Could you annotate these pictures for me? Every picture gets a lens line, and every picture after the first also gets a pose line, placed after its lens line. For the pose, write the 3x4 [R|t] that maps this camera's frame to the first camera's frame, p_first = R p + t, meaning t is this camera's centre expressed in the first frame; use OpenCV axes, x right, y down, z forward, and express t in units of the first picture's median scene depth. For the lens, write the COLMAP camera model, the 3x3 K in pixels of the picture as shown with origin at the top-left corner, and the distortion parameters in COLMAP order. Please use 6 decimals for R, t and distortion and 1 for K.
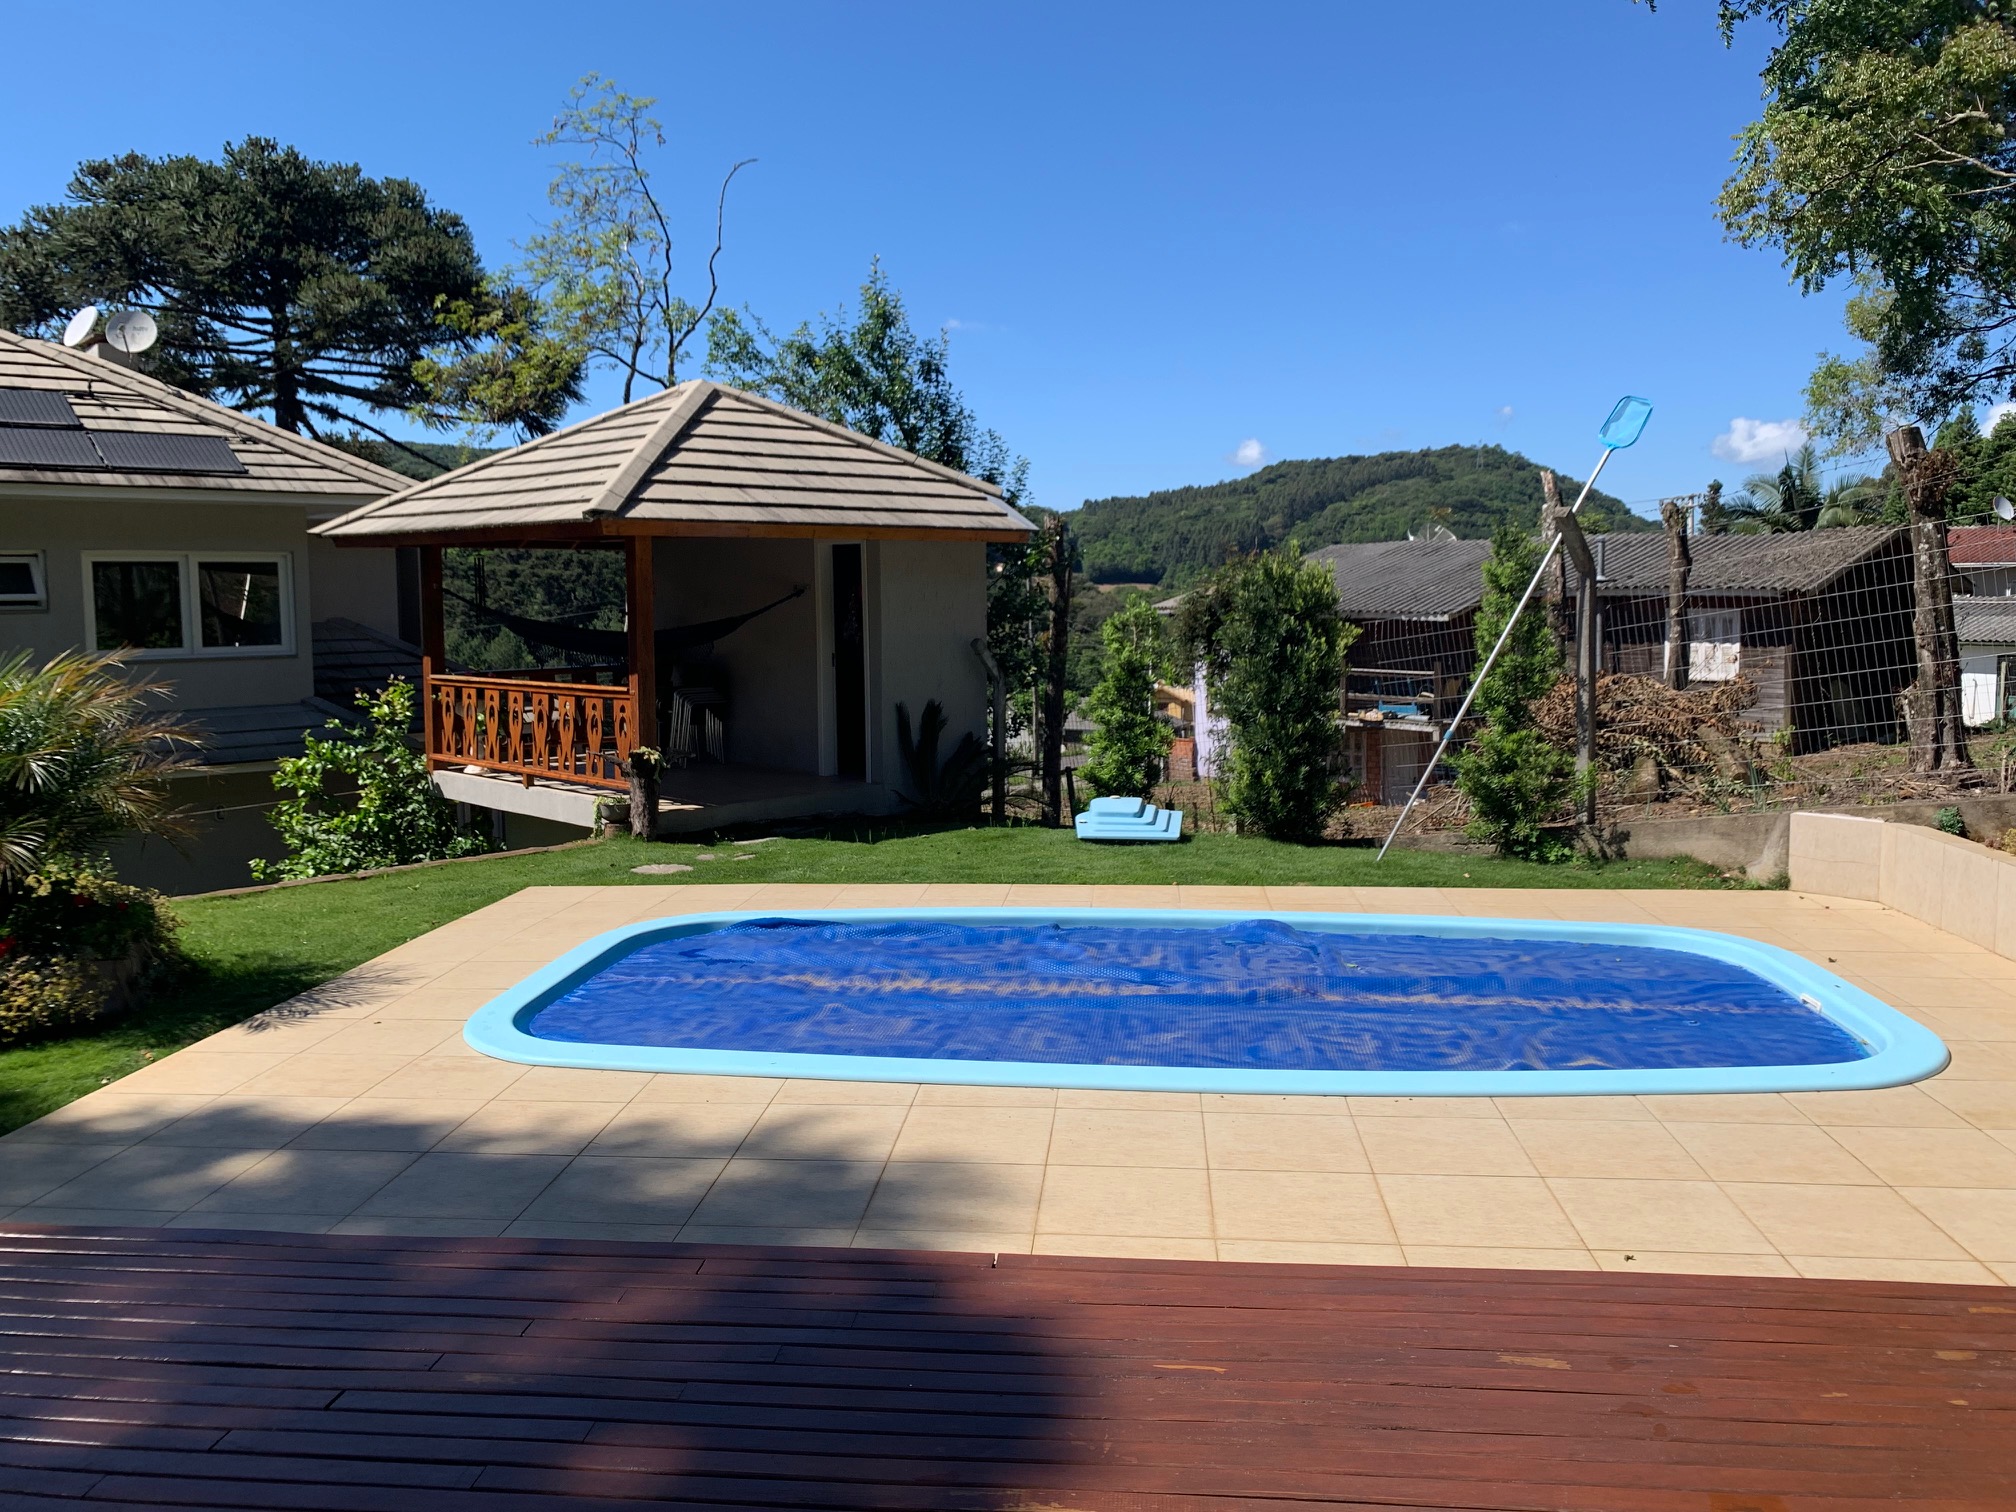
lens RADIAL K [[1543.3, 0, 1000.5], [0, 1543.3, 728.6], [0, 0, 1]] dist [0.052509, -0.071627]
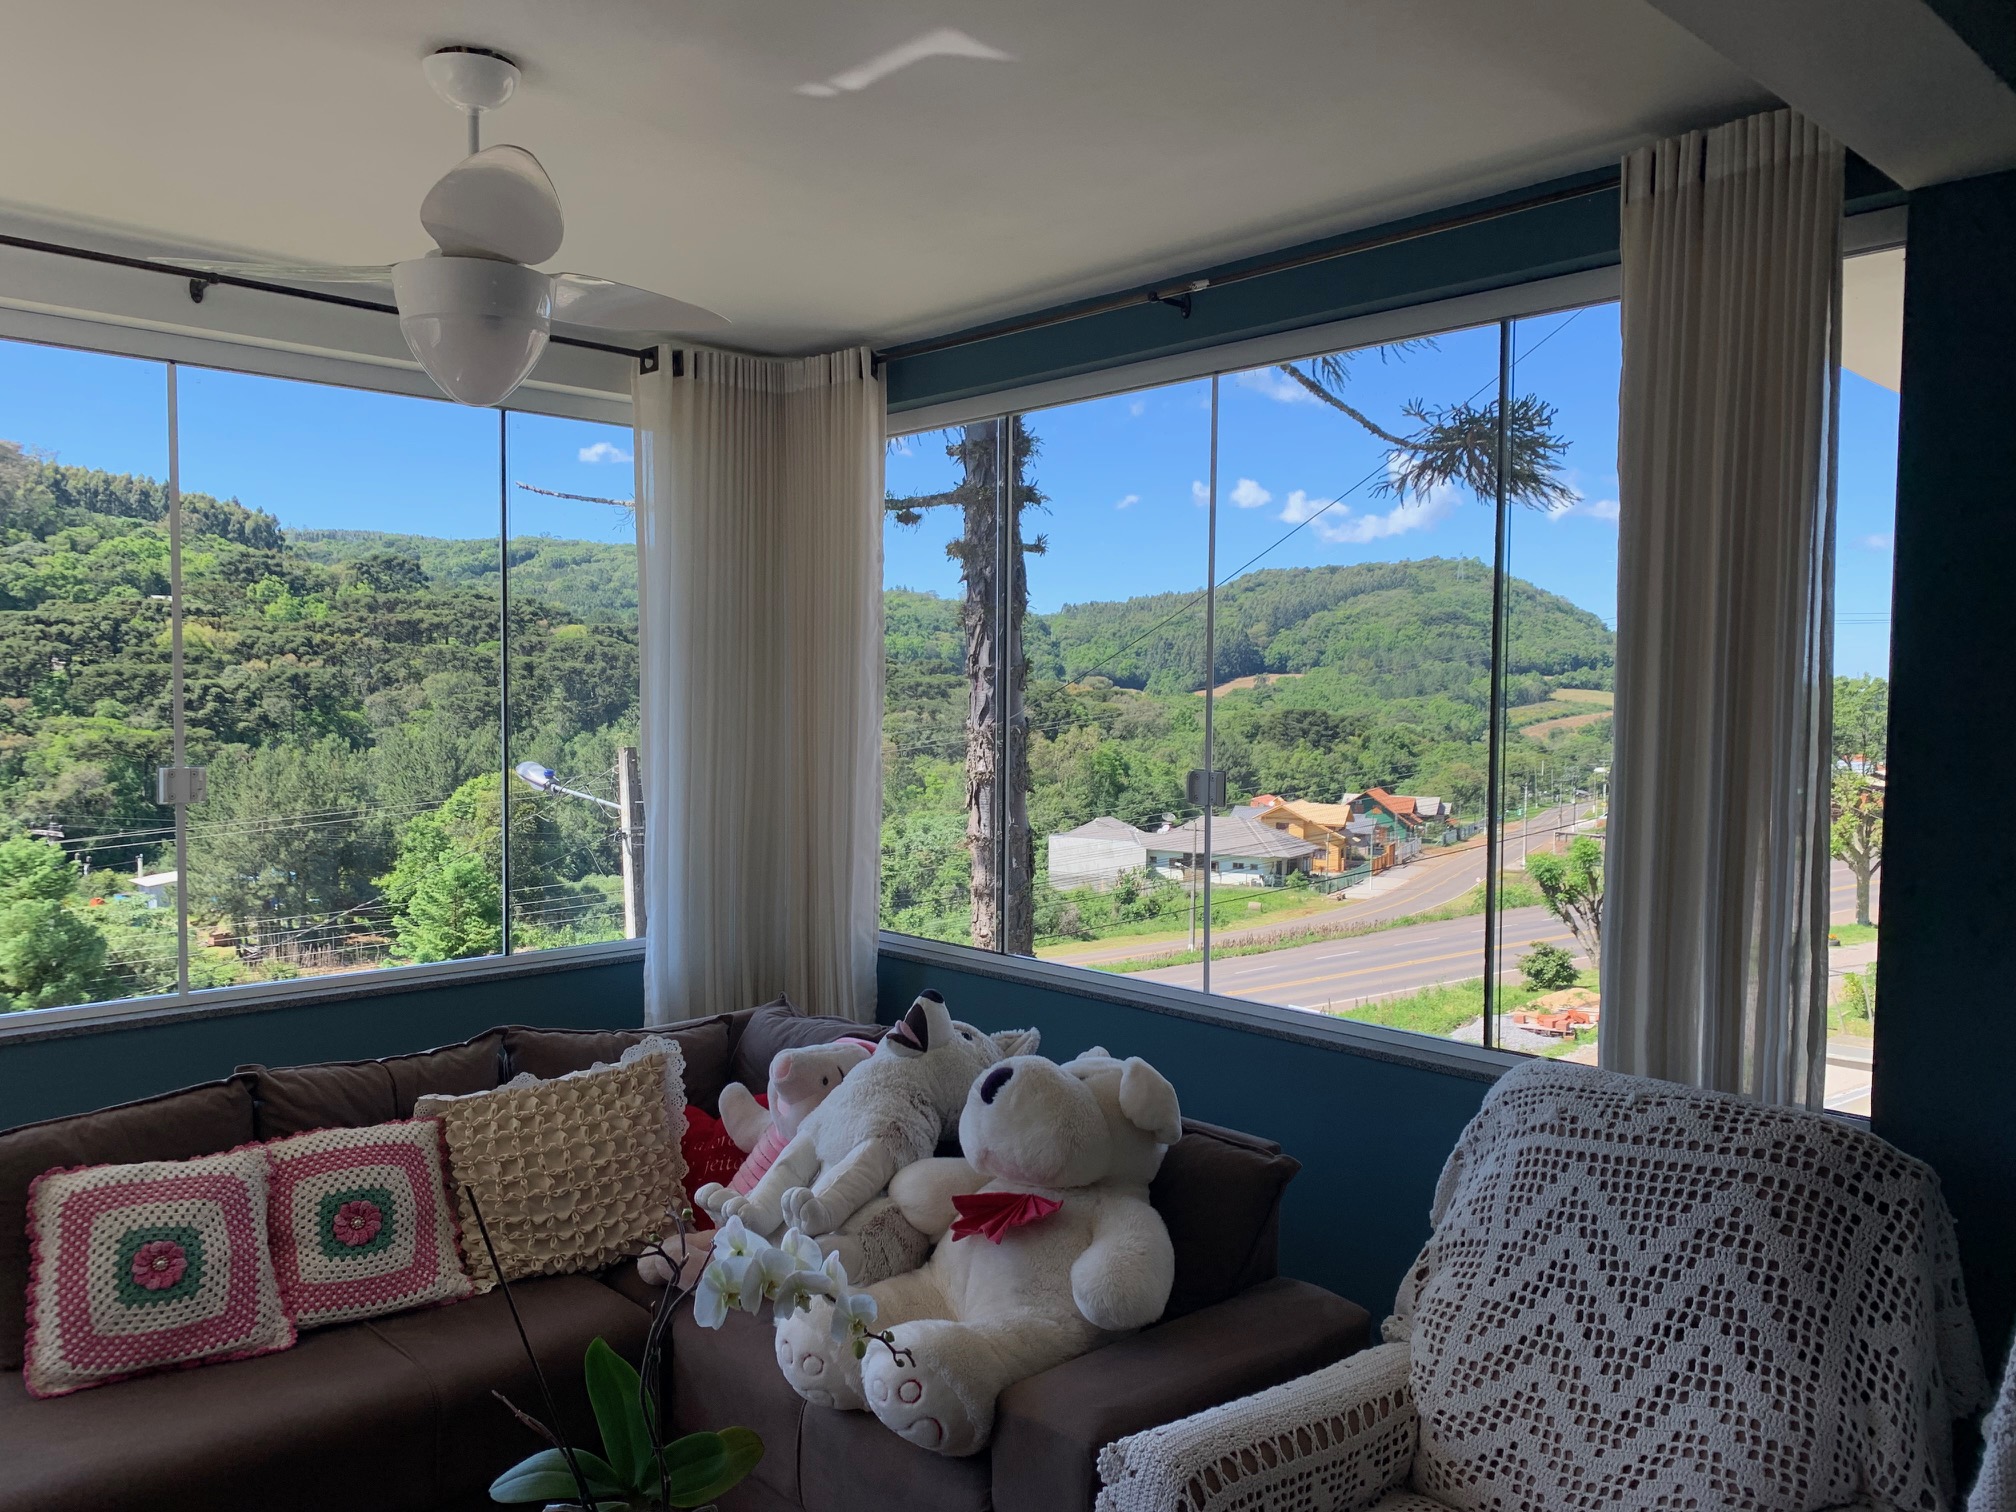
lens RADIAL K [[1543.3, 0, 1010.7], [0, 1543.3, 774.7], [0, 0, 1]] dist [0.052509, -0.071627]
pose [[0.999224, 0.017480, 0.035301, -0.827118], [-0.016183, 0.999196, -0.036685, -0.093848], [-0.035914, 0.036086, 0.998703, 1.061349]]
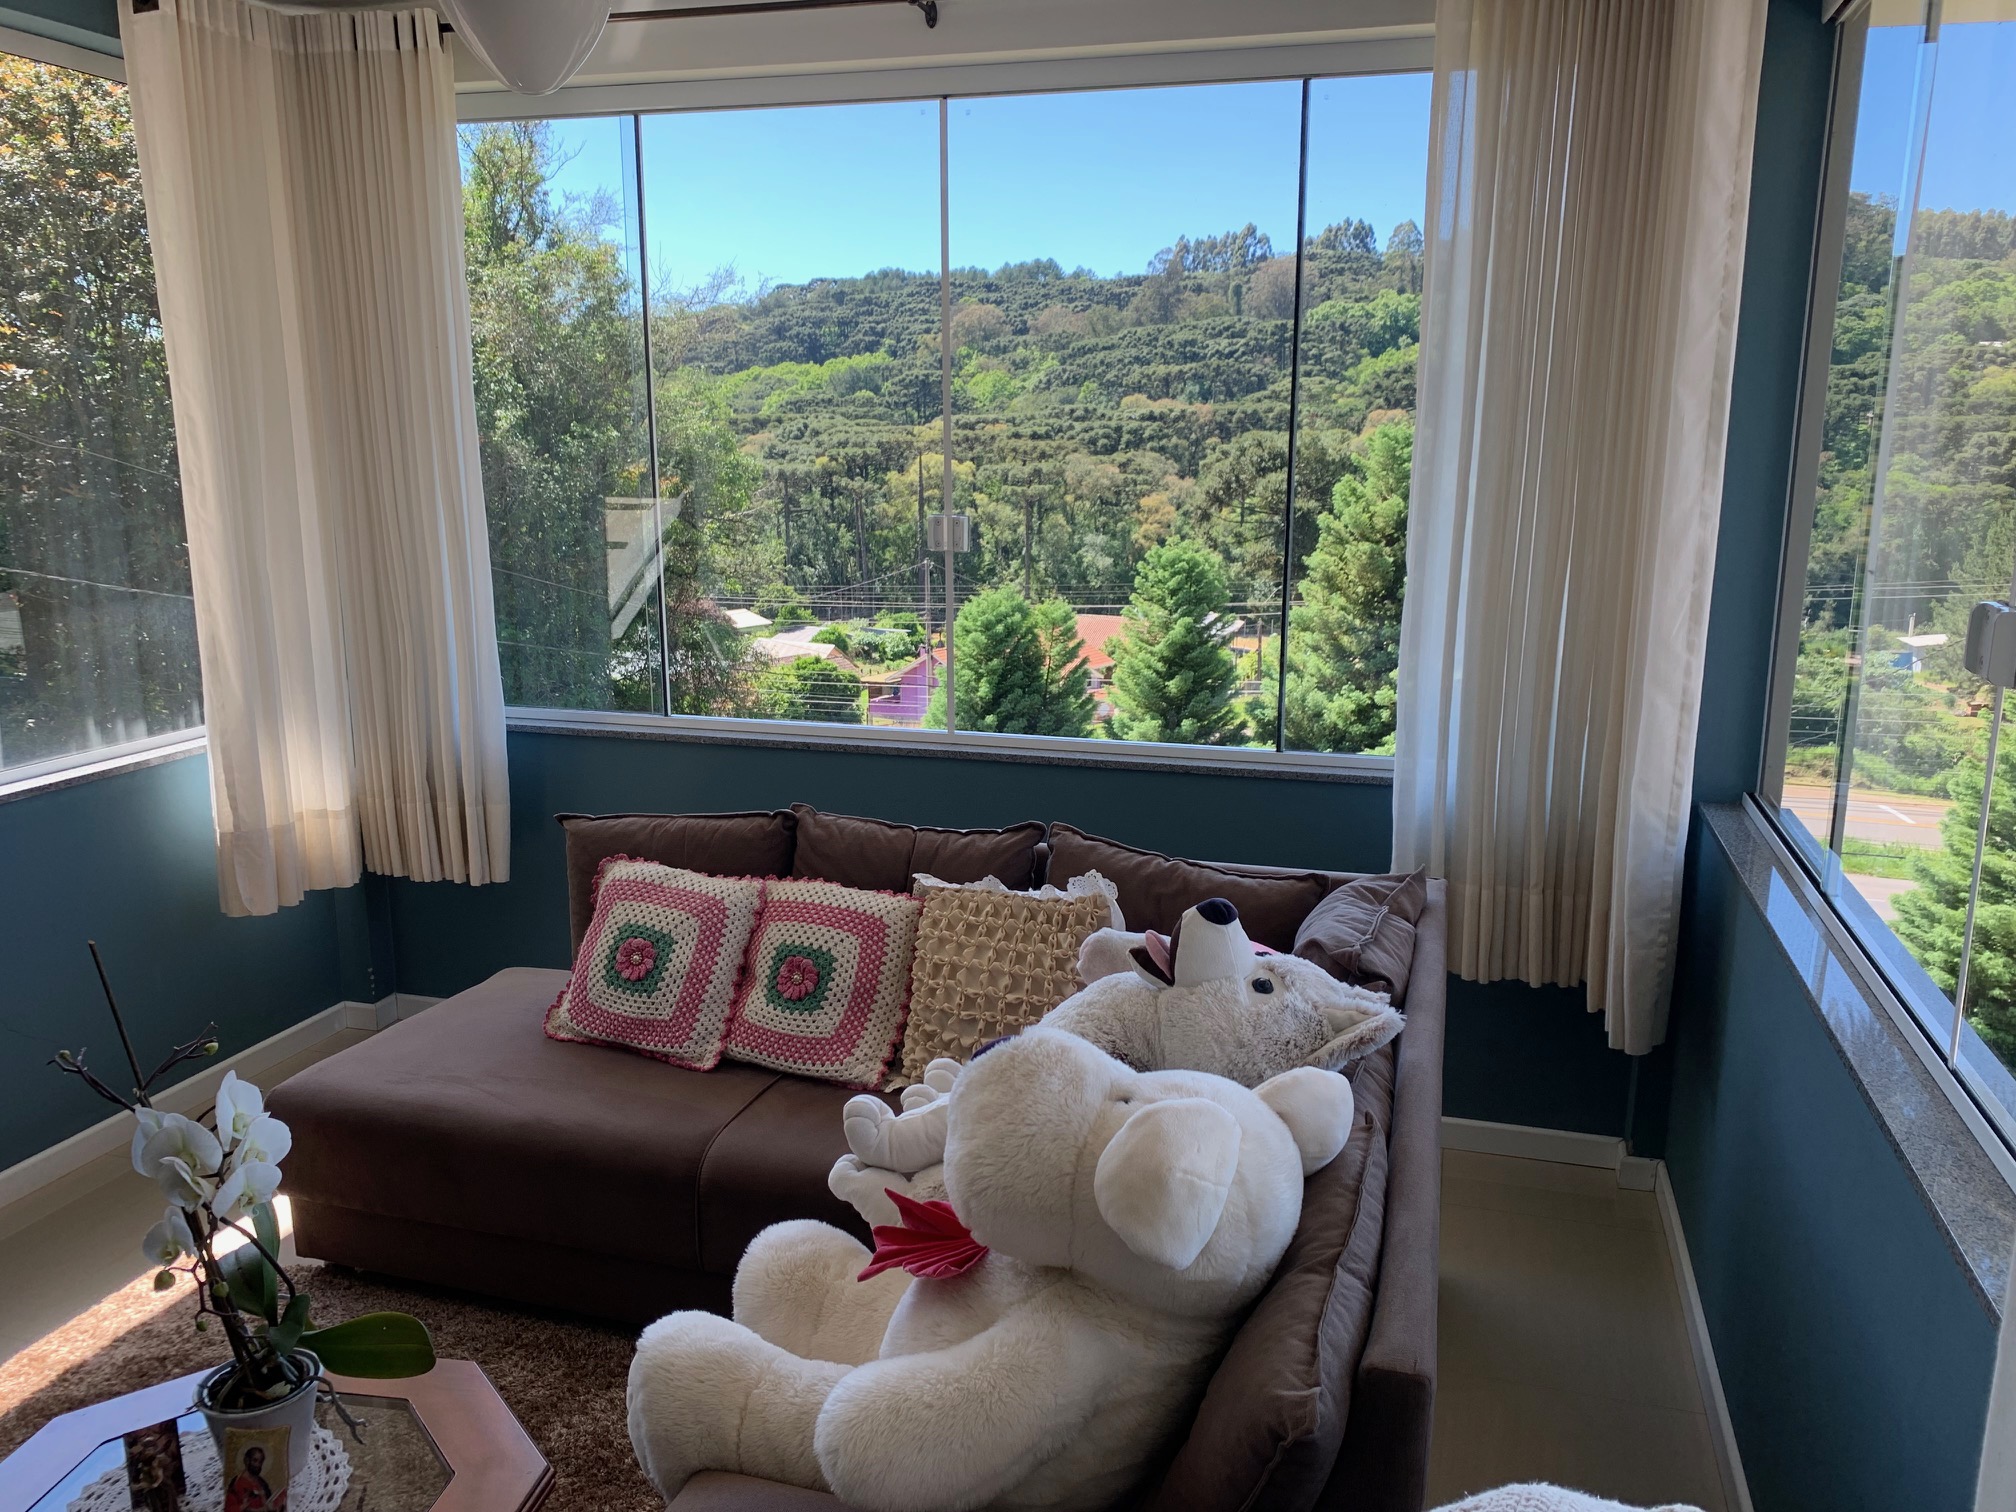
lens RADIAL K [[1543.3, 0, 1029.6], [0, 1543.3, 768.5], [0, 0, 1]] dist [0.052509, -0.071627]
pose [[0.532470, 0.192220, -0.824334, -0.709805], [-0.087147, 0.981148, 0.172494, -0.107811], [0.841950, -0.020009, 0.539184, 1.208357]]
